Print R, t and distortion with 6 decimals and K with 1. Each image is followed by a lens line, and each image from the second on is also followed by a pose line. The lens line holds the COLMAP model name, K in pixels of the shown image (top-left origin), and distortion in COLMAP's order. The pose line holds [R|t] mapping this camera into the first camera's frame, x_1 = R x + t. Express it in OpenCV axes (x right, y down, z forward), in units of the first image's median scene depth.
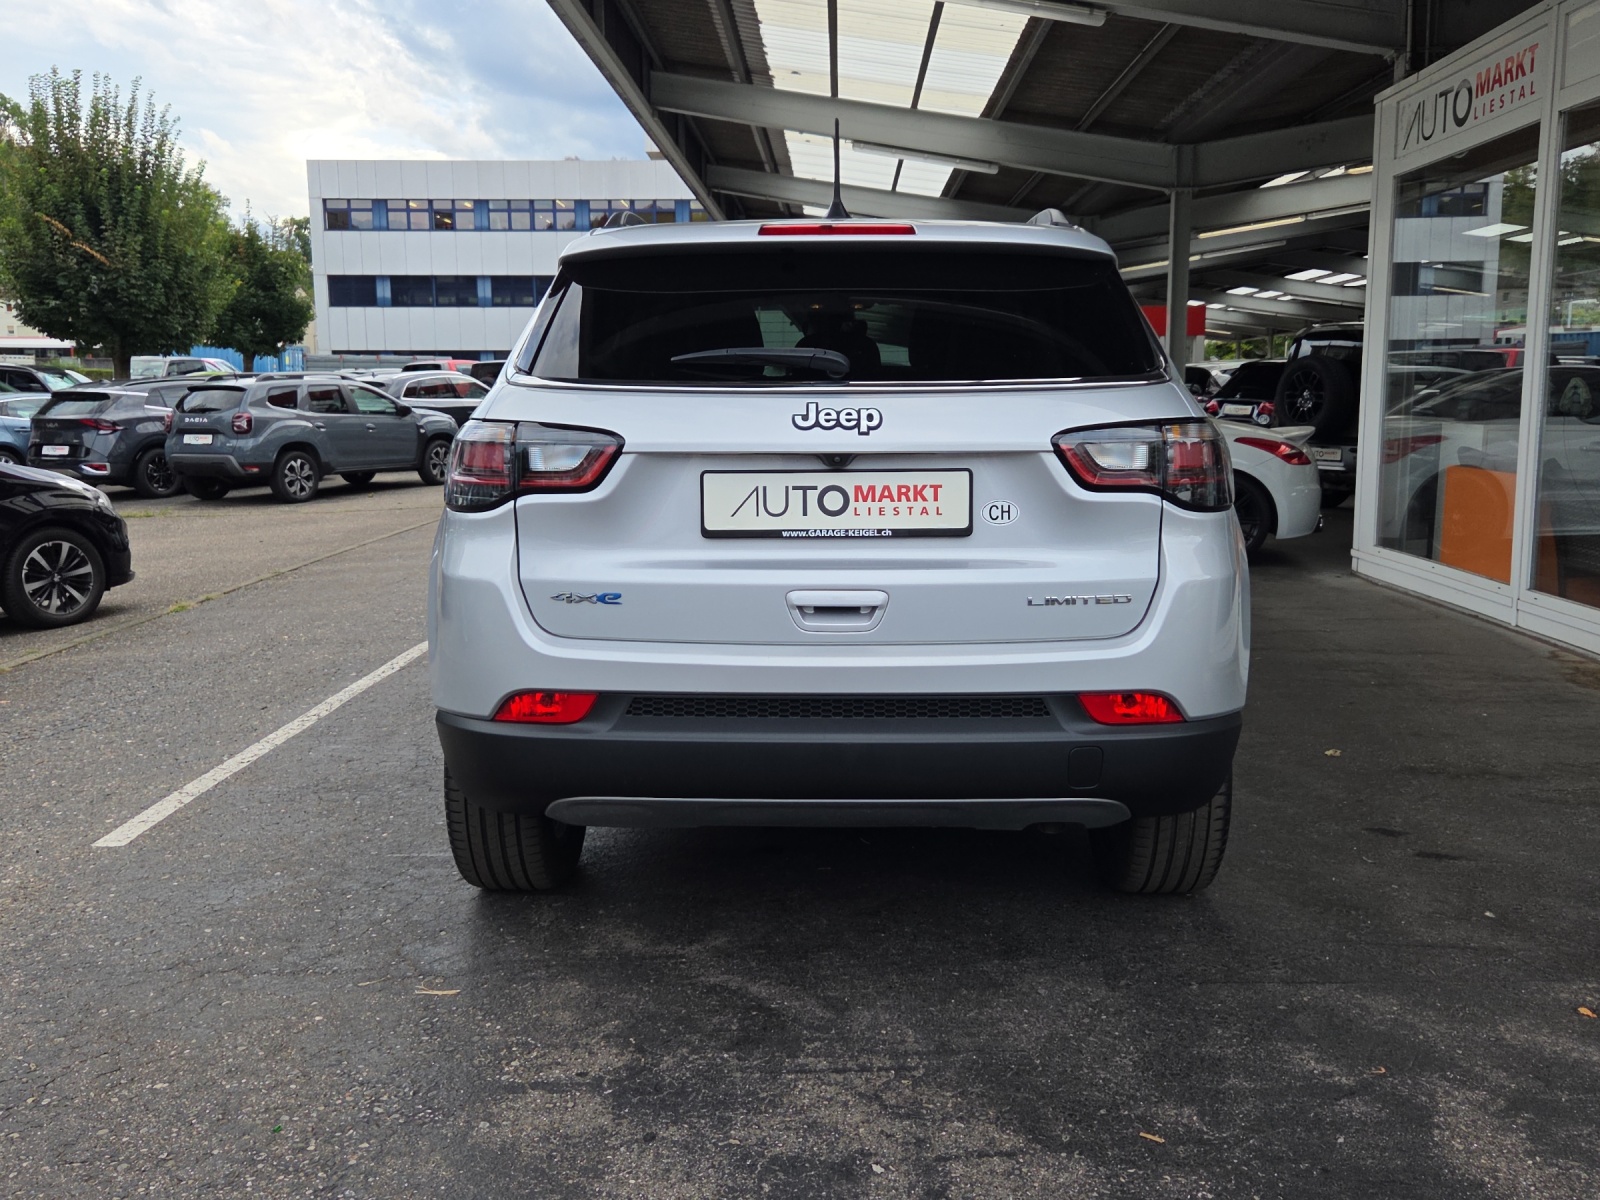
lens RADIAL K [[1426.6, 0, 819.3], [0, 1426.6, 592.7], [0, 0, 1]] dist [0.093200, -0.102315]
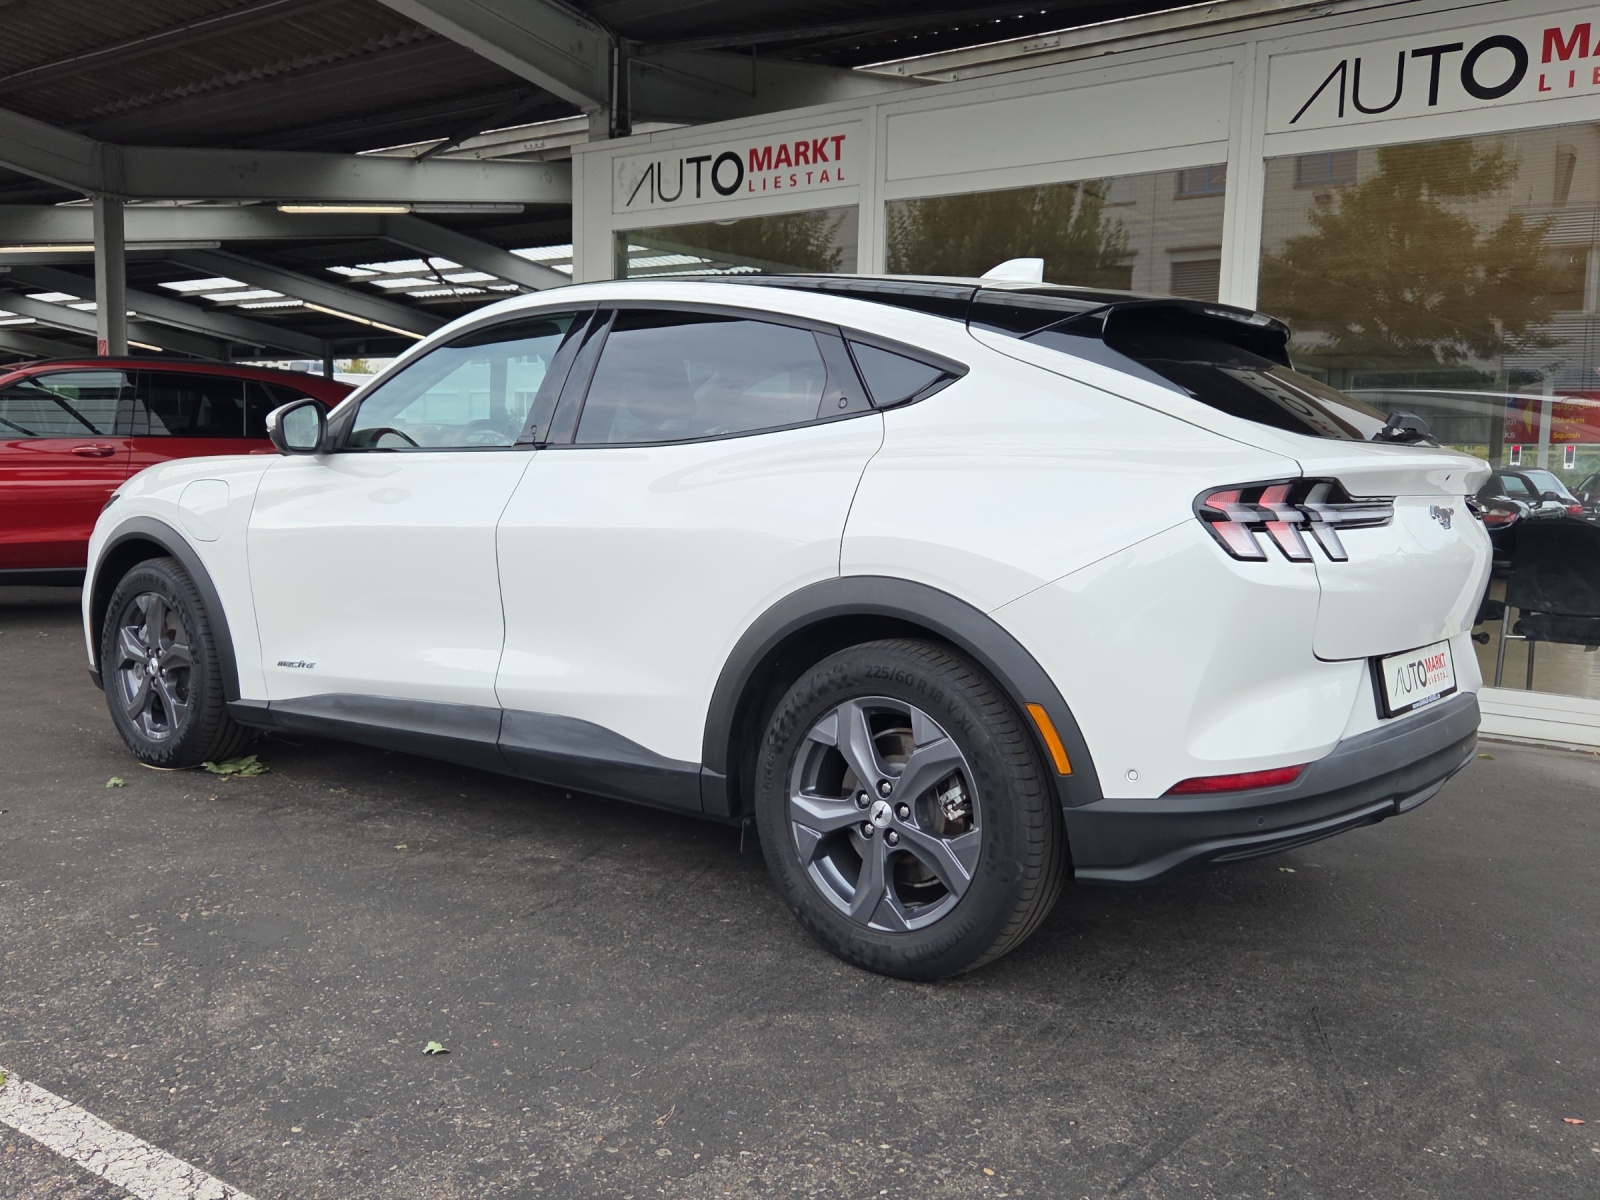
lens RADIAL K [[1424.1, 0, 806.3], [0, 1424.1, 600.8], [0, 0, 1]] dist [0.086411, -0.083233]
pose [[0.591210, -0.064231, 0.803956, -0.244510], [0.090627, 0.995801, 0.012914, -0.021336], [-0.801410, 0.065225, 0.594548, 0.220636]]
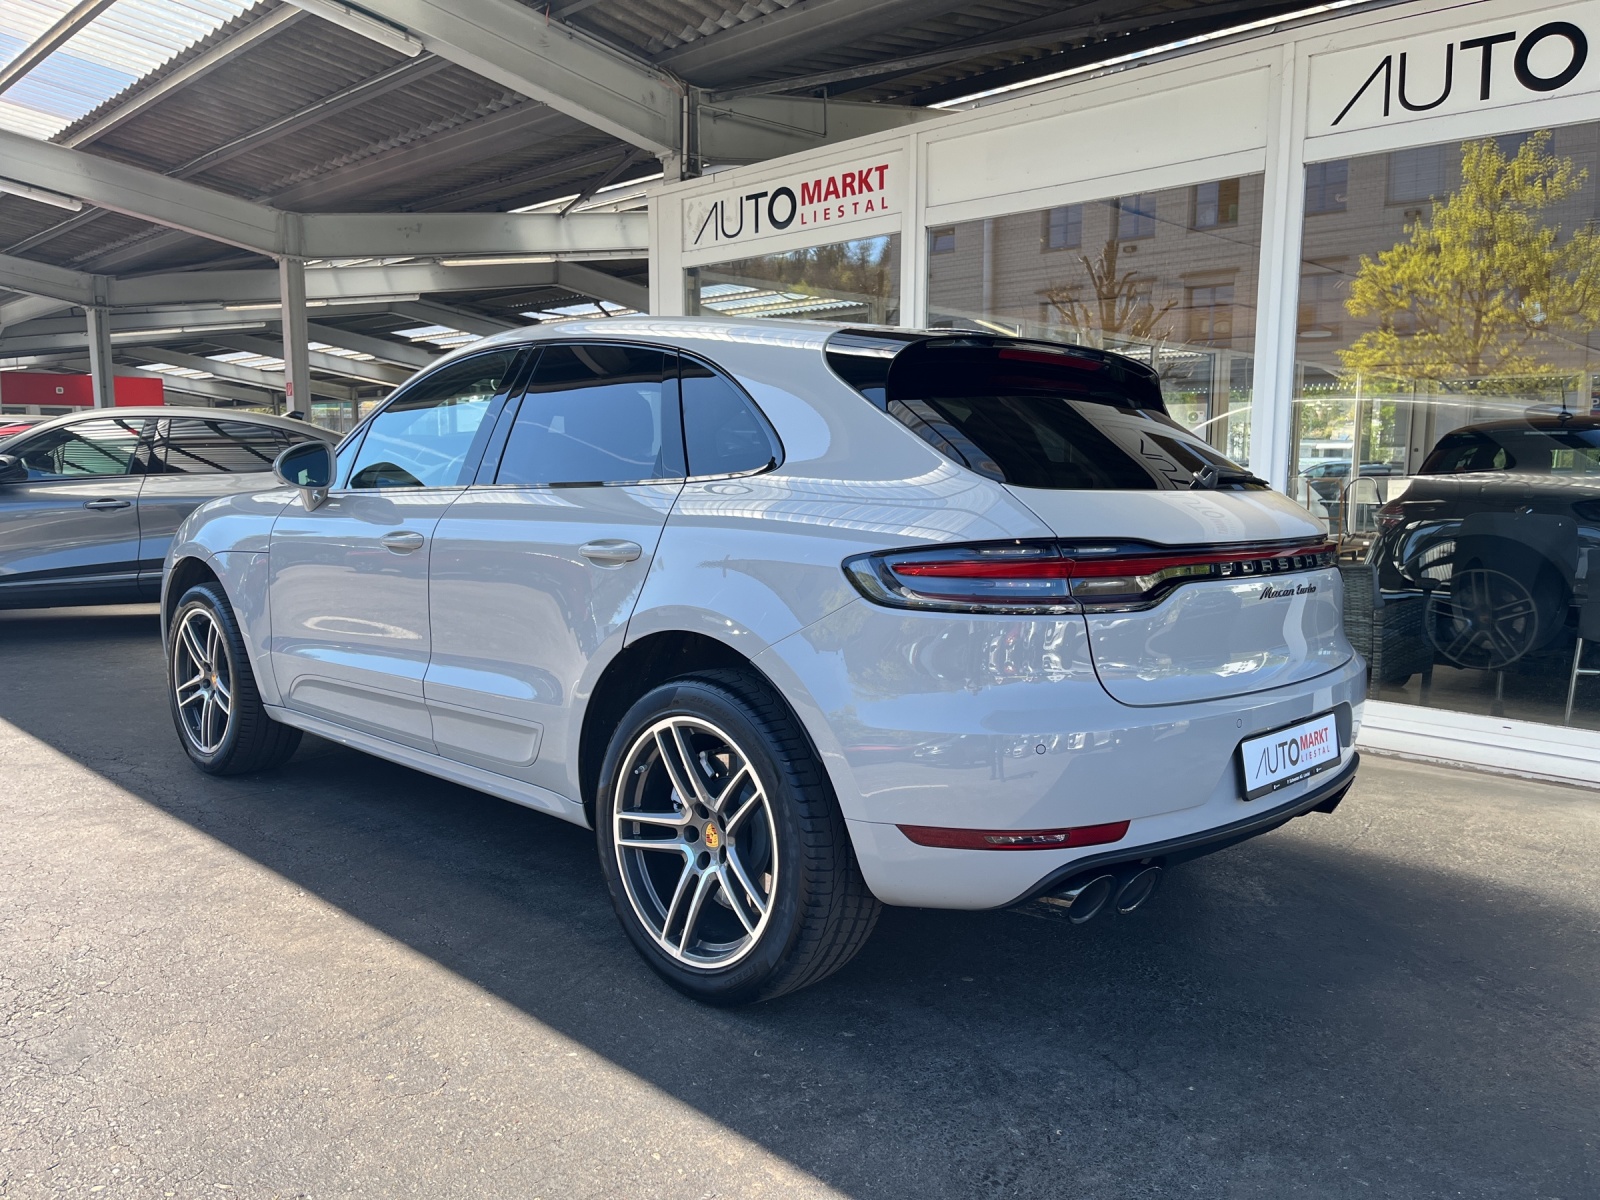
lens RADIAL K [[1208.1, 0, 794.1], [0, 1208.1, 604.5], [0, 0, 1]] dist [0.072385, -0.107748]
pose [[0.690276, -0.077755, 0.719357, -0.153801], [0.094889, 0.995351, 0.016535, -0.031344], [-0.717298, 0.056845, 0.694444, 0.229989]]
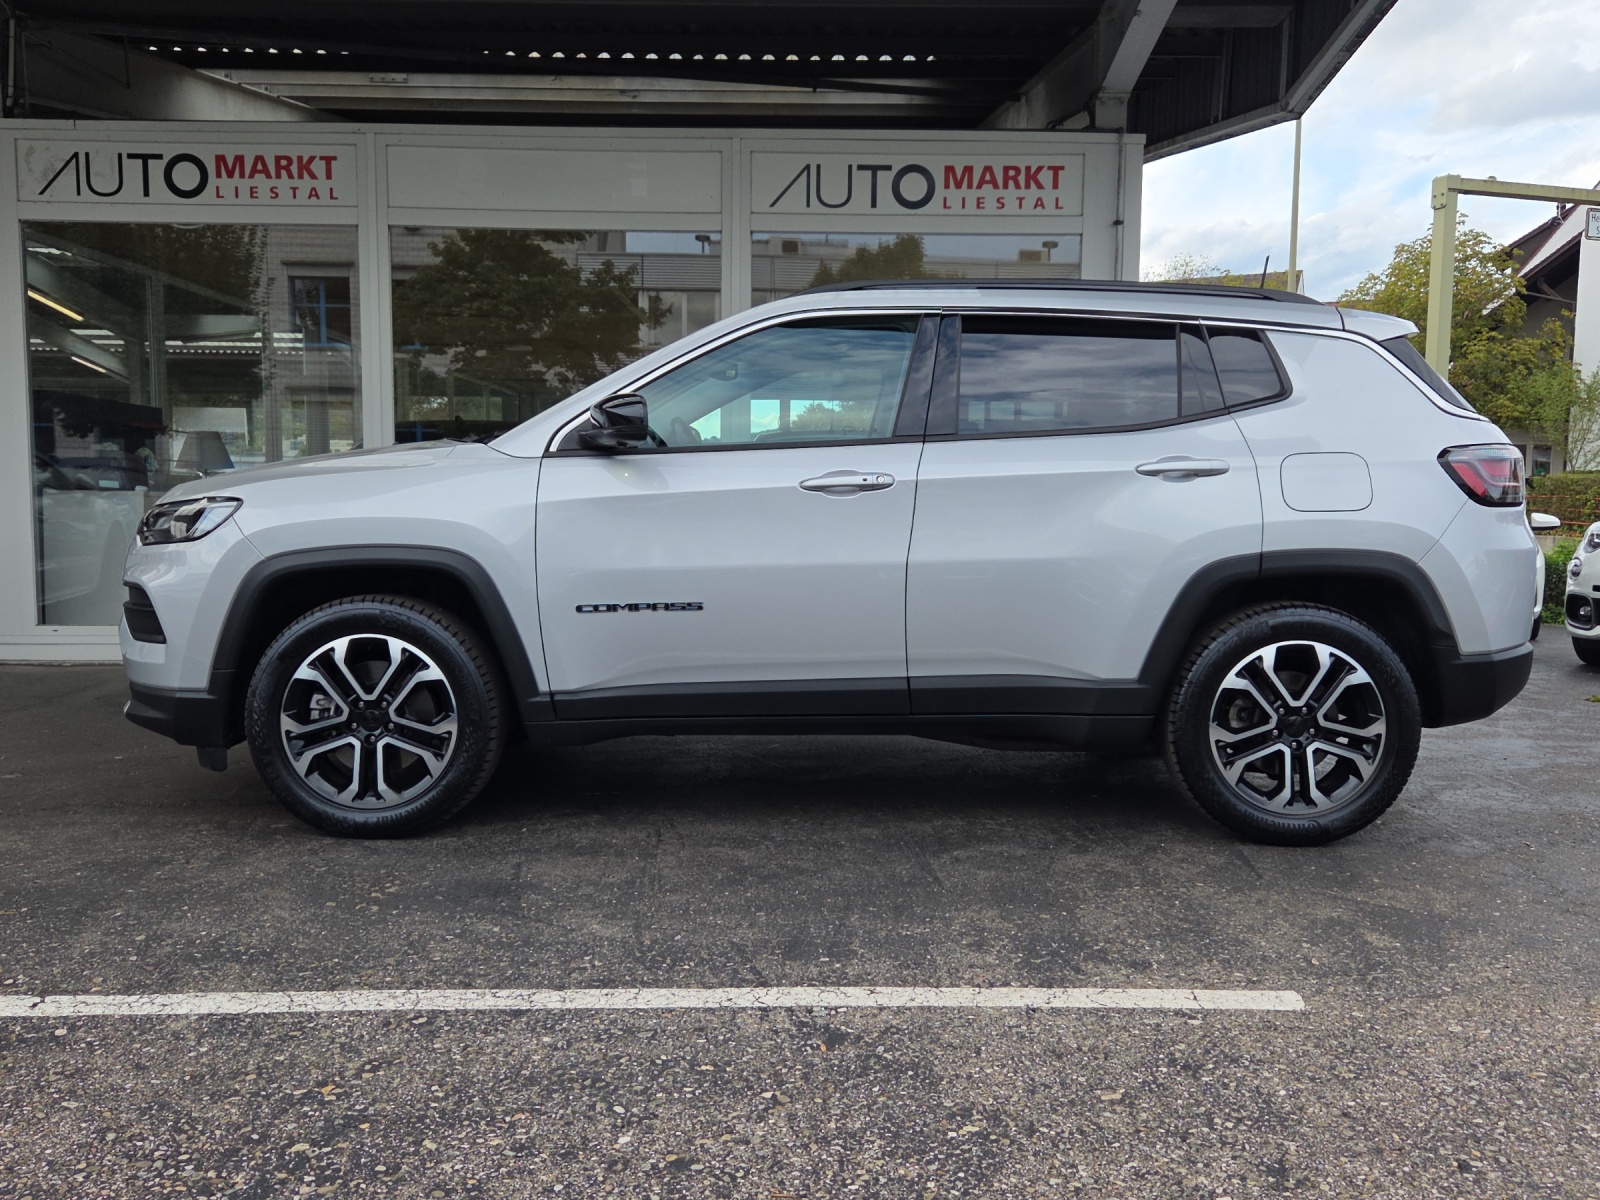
lens RADIAL K [[1424.1, 0, 806.3], [0, 1424.1, 600.8], [0, 0, 1]] dist [0.086411, -0.083233]
pose [[-0.014235, -0.075283, 0.997061, -0.381623], [0.133719, 0.988061, 0.076512, -0.038108], [-0.990917, 0.134415, -0.003999, 0.385306]]
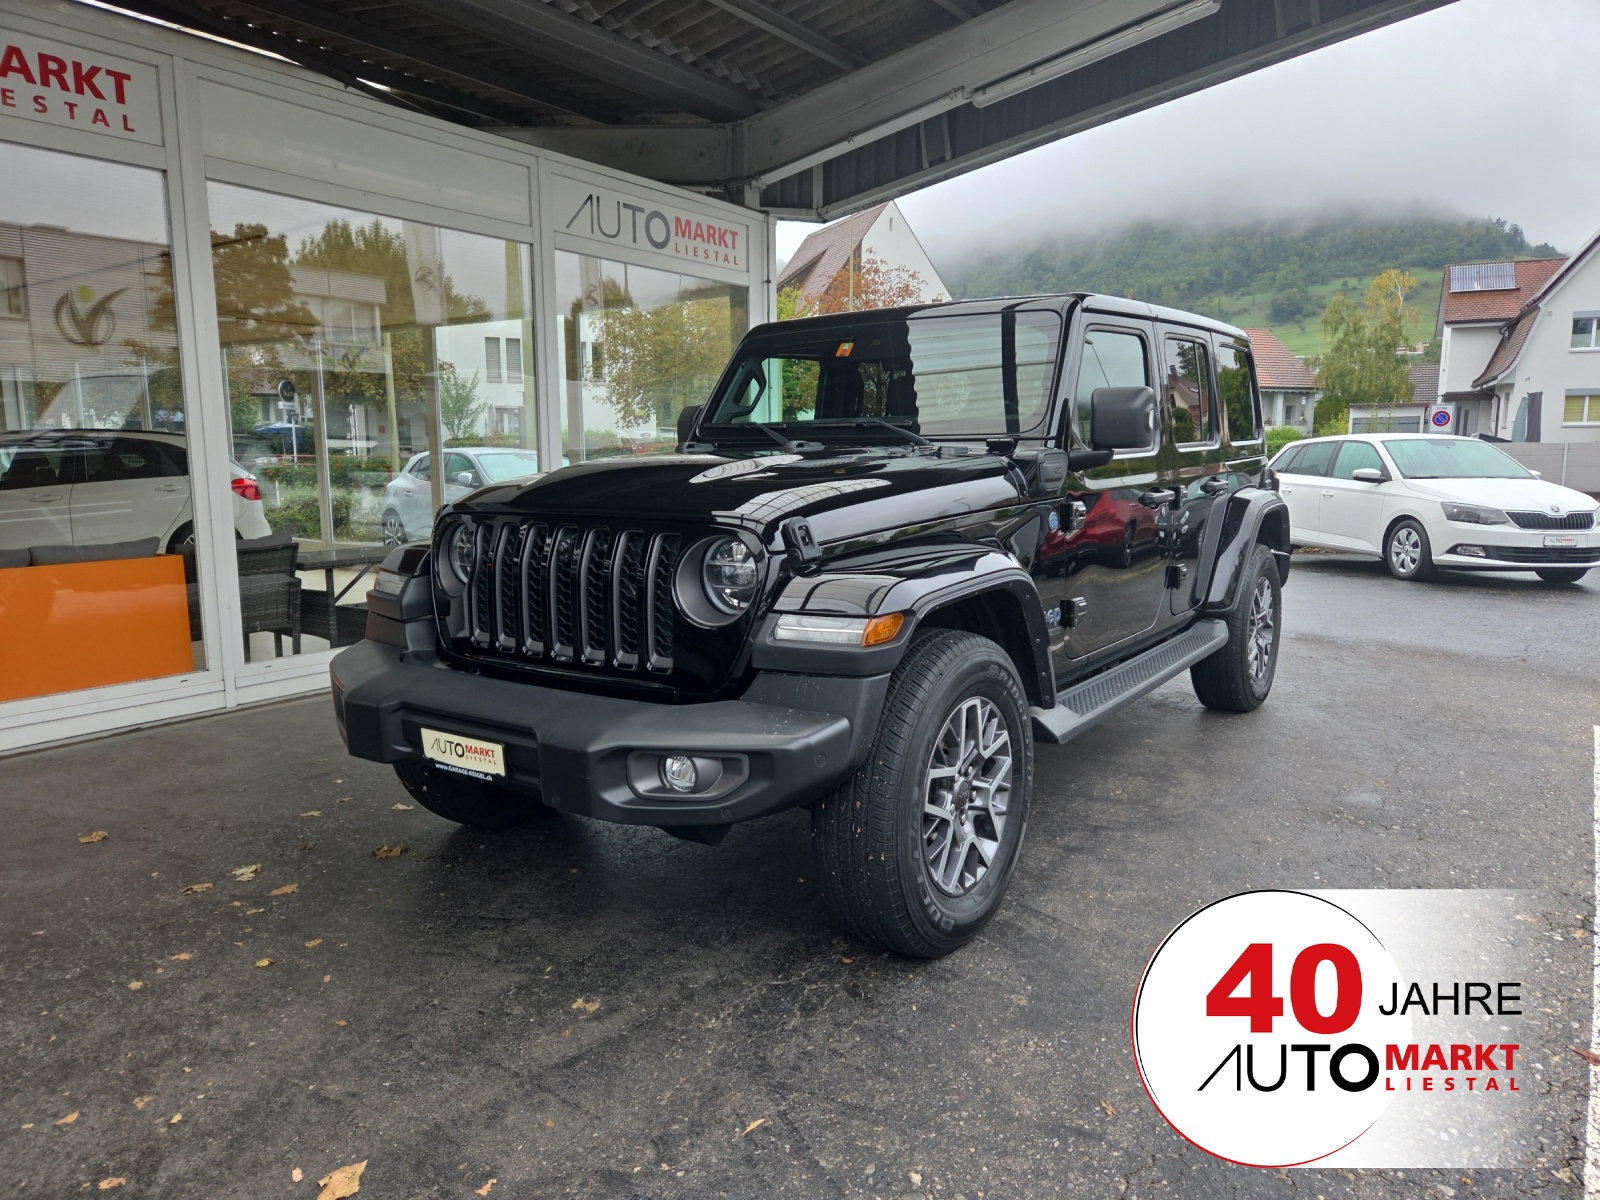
lens RADIAL K [[1072.8, 0, 802.9], [0, 1072.8, 599.9], [0, 0, 1]] dist [0.082767, -0.060154]
pose [[-0.814968, -0.074720, 0.574668, -0.142192], [0.088444, 0.963998, 0.250768, -0.113219], [-0.572717, 0.255194, -0.779020, 0.772694]]
